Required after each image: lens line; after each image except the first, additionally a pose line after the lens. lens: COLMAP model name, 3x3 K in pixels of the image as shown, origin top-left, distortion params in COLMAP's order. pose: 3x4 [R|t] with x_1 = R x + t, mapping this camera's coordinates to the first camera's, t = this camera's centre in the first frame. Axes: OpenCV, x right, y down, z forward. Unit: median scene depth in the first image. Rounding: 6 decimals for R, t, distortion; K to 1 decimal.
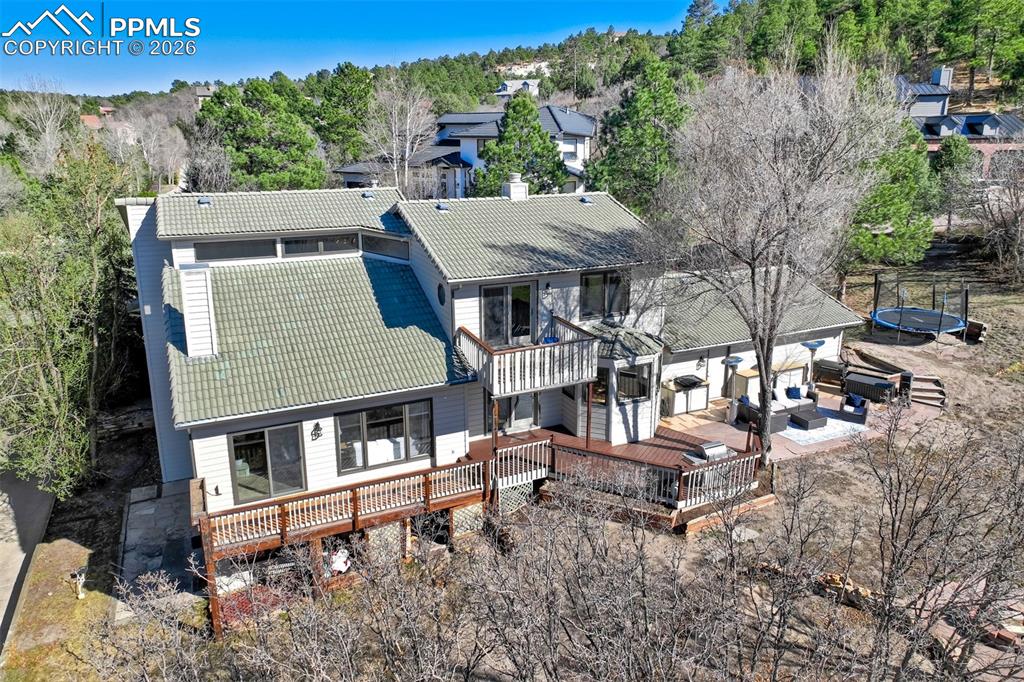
lens RADIAL K [[715.6, 0, 524.2], [0, 715.6, 319.1], [0, 0, 1]] dist [0.003372, -0.001504]
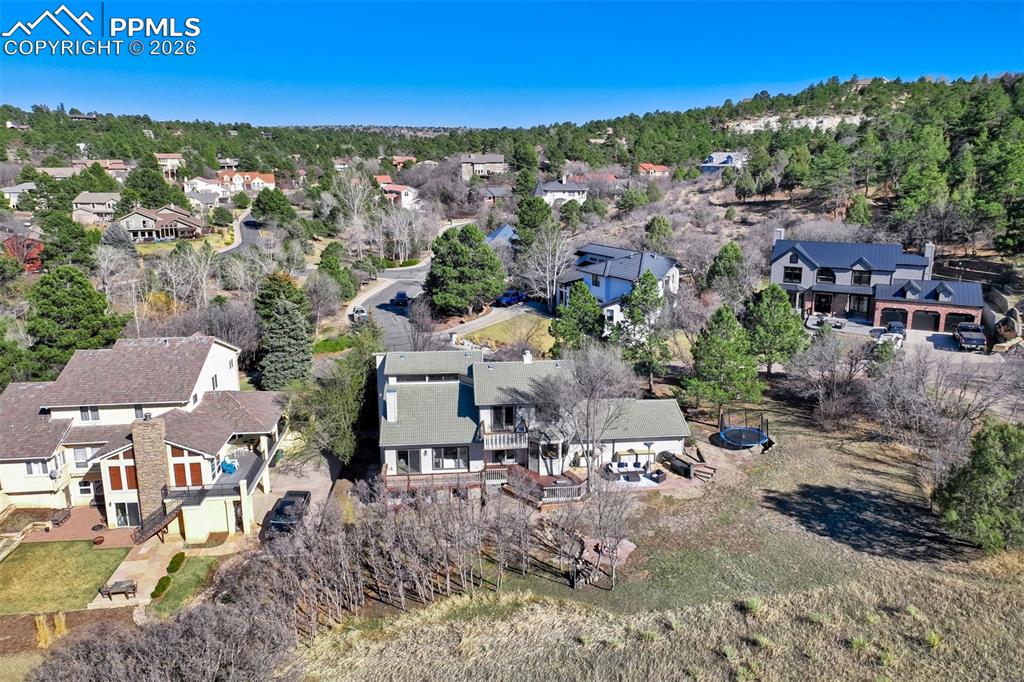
lens RADIAL K [[715.6, 0, 511.7], [0, 715.6, 340.8], [0, 0, 1]] dist [0.003372, -0.001504]
pose [[0.933807, 0.085871, -0.347318, 0.863753], [-0.085354, 0.996209, 0.016819, -0.320490], [0.347446, 0.013940, 0.937596, -1.363874]]
